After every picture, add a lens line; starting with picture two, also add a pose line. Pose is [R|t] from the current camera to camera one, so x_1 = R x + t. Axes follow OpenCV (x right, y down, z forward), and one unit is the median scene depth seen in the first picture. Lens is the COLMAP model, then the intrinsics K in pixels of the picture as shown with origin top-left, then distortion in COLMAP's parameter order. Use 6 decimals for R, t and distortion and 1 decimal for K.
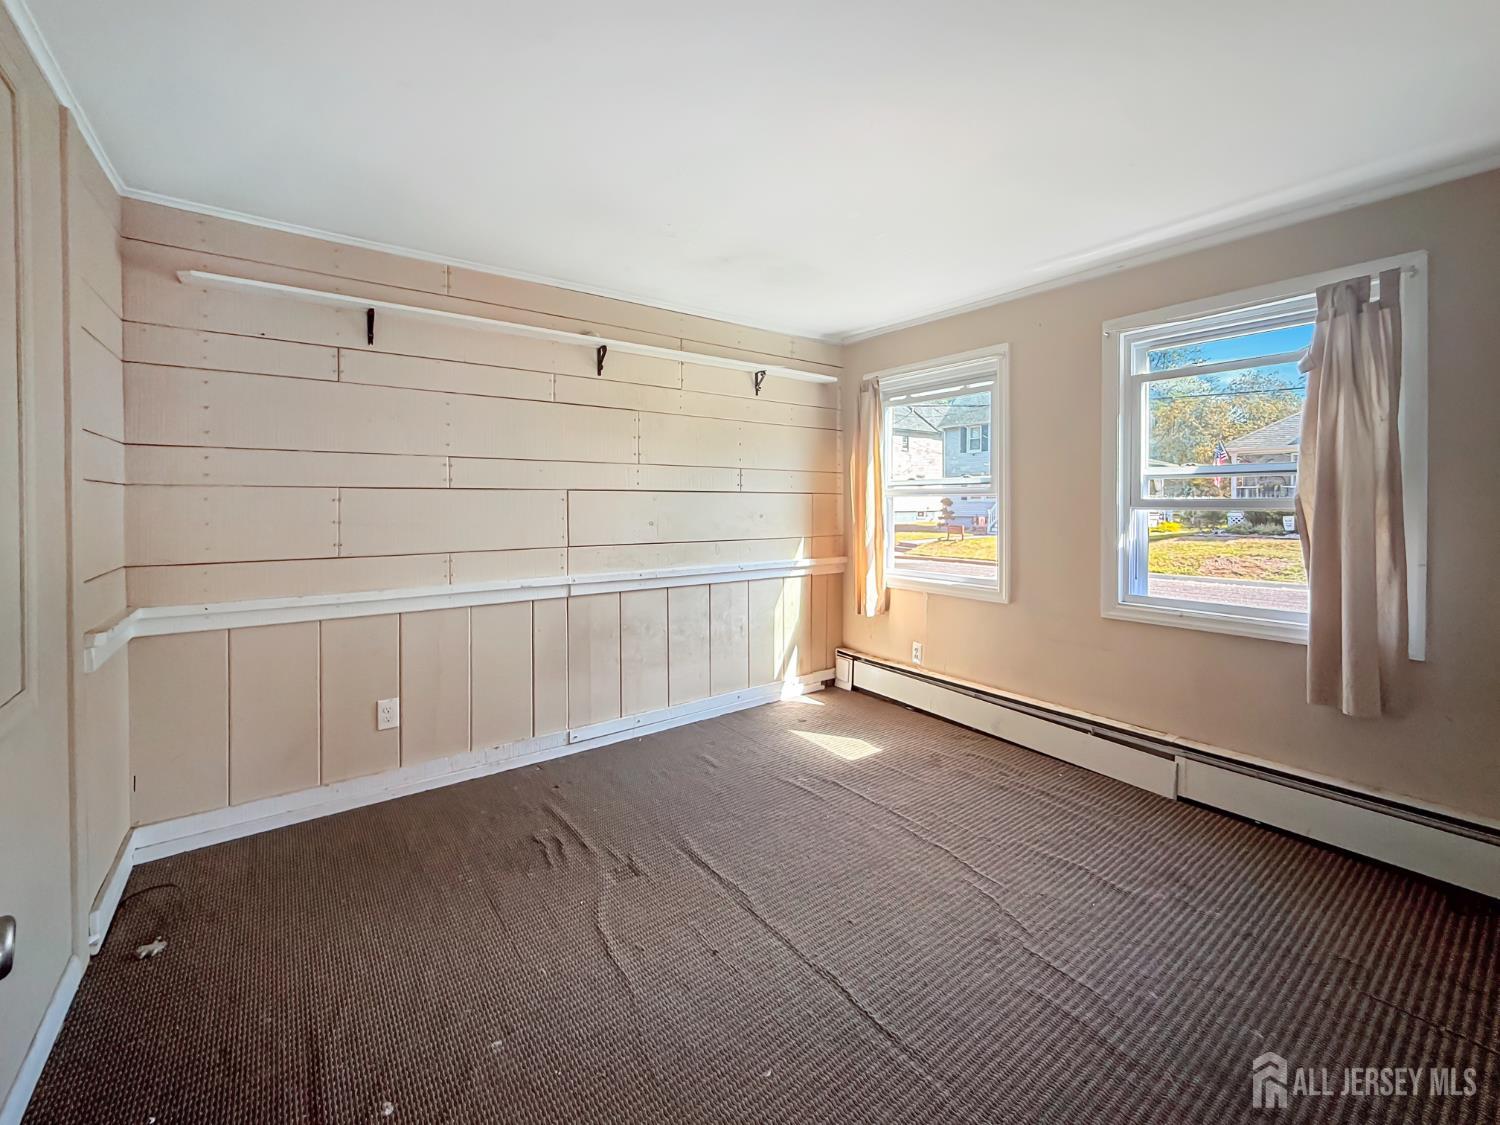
lens RADIAL K [[597.7, 0, 744.7], [0, 597.7, 510.6], [0, 0, 1]] dist [0.000769, 0.000157]
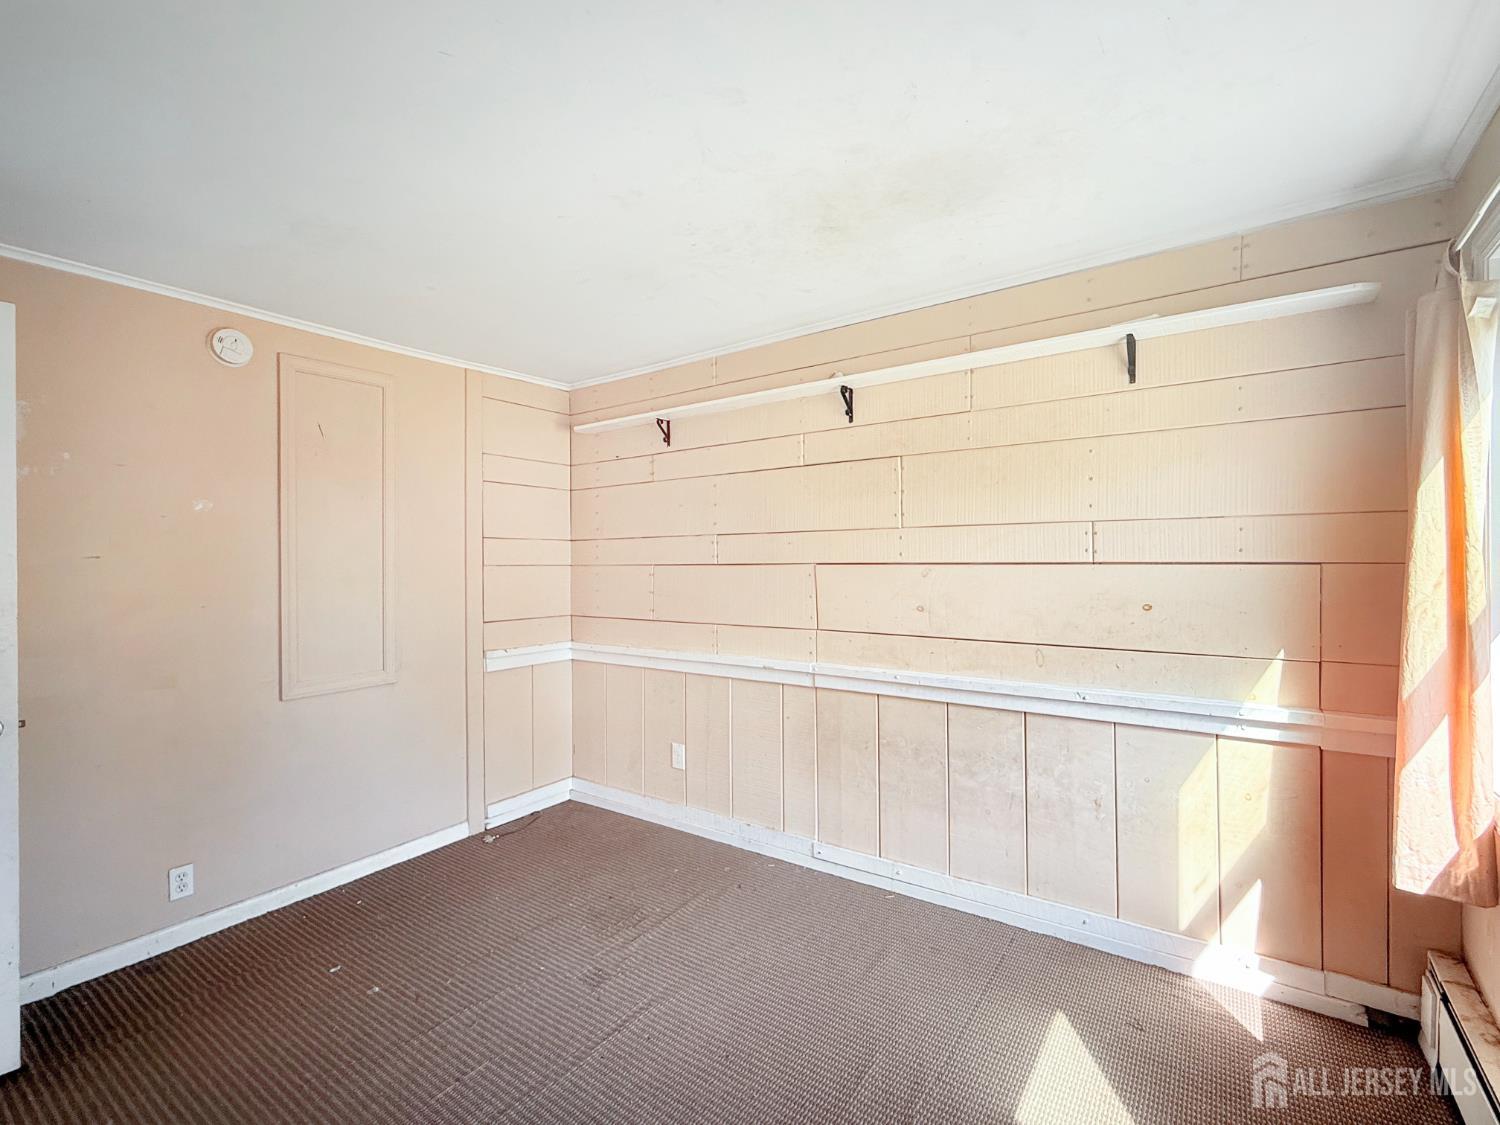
lens RADIAL K [[709.7, 0, 750.0], [0, 709.7, 562.5], [0, 0, 1]] dist [0.000827, 0.000149]
pose [[0.304464, 0.004025, -0.952515, 0.596887], [-0.003516, 0.999989, 0.003102, -0.036155], [0.952517, 0.002405, 0.304475, 0.543007]]
